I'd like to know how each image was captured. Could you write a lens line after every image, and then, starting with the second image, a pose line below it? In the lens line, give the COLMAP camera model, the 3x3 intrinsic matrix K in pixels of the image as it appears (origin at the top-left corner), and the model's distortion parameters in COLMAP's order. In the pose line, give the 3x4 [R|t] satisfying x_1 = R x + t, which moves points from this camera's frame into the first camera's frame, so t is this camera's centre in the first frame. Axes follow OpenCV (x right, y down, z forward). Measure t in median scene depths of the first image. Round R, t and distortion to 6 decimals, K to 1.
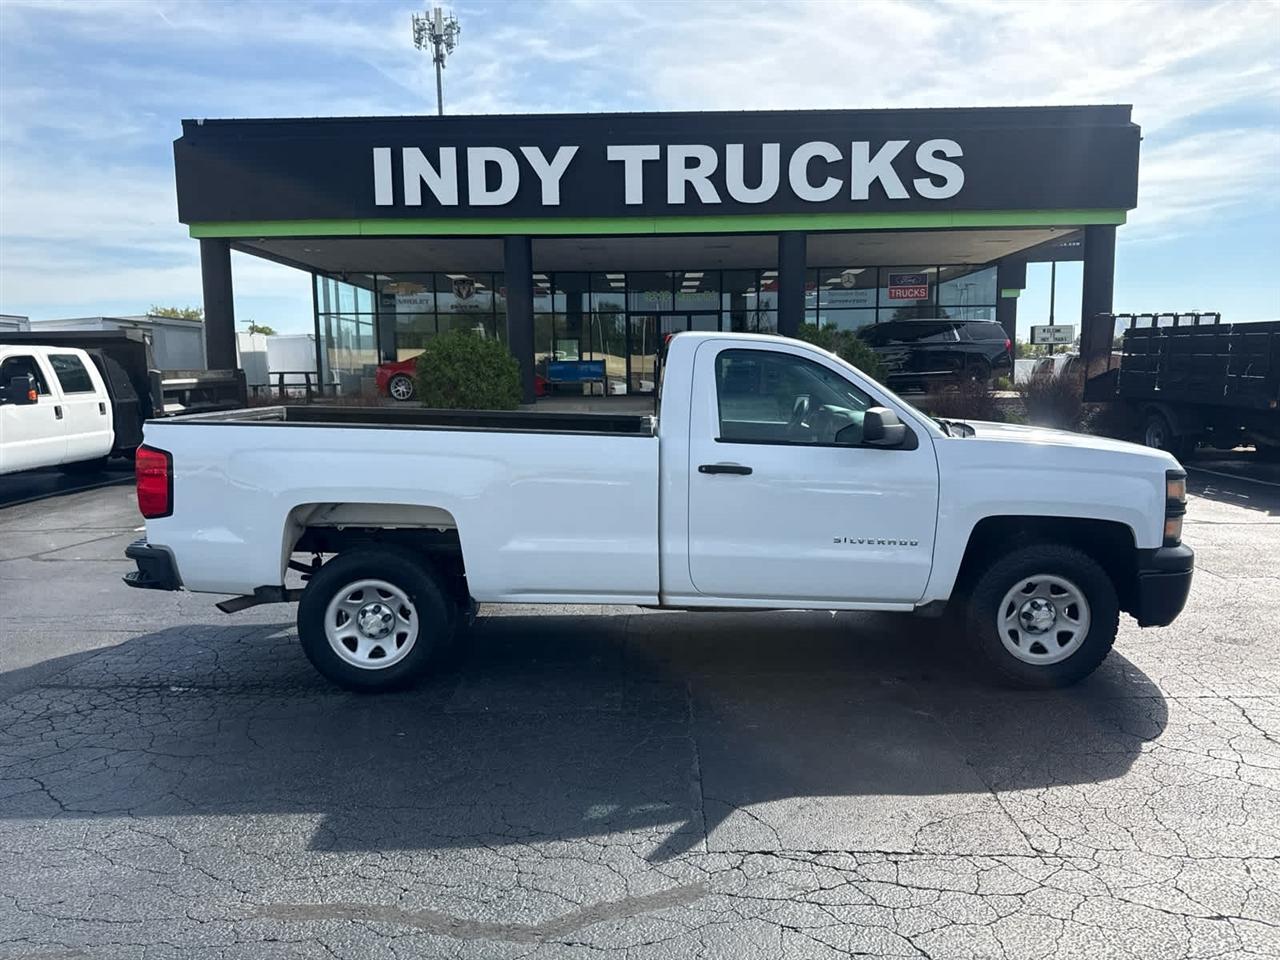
lens RADIAL K [[864.9, 0, 645.1], [0, 864.9, 477.2], [0, 0, 1]] dist [0.070482, -0.097312]
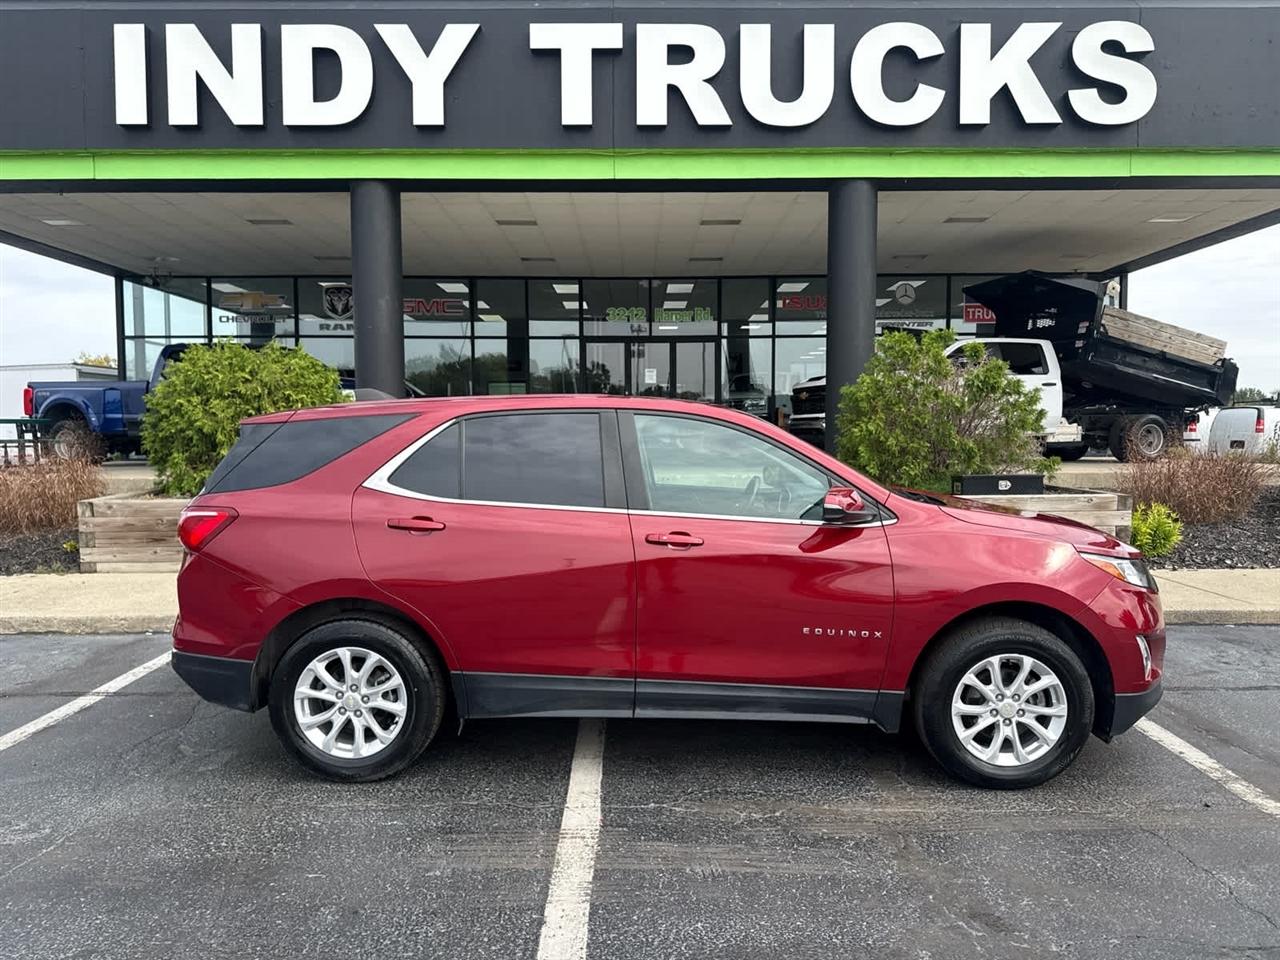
lens RADIAL K [[909.4, 0, 641.0], [0, 909.4, 484.4], [0, 0, 1]] dist [0.002160, -0.004864]
pose [[0.999885, 0.006038, 0.013928, 0.021994], [-0.005332, 0.998724, -0.050210, -0.052901], [-0.014213, 0.050130, 0.998642, 0.424969]]
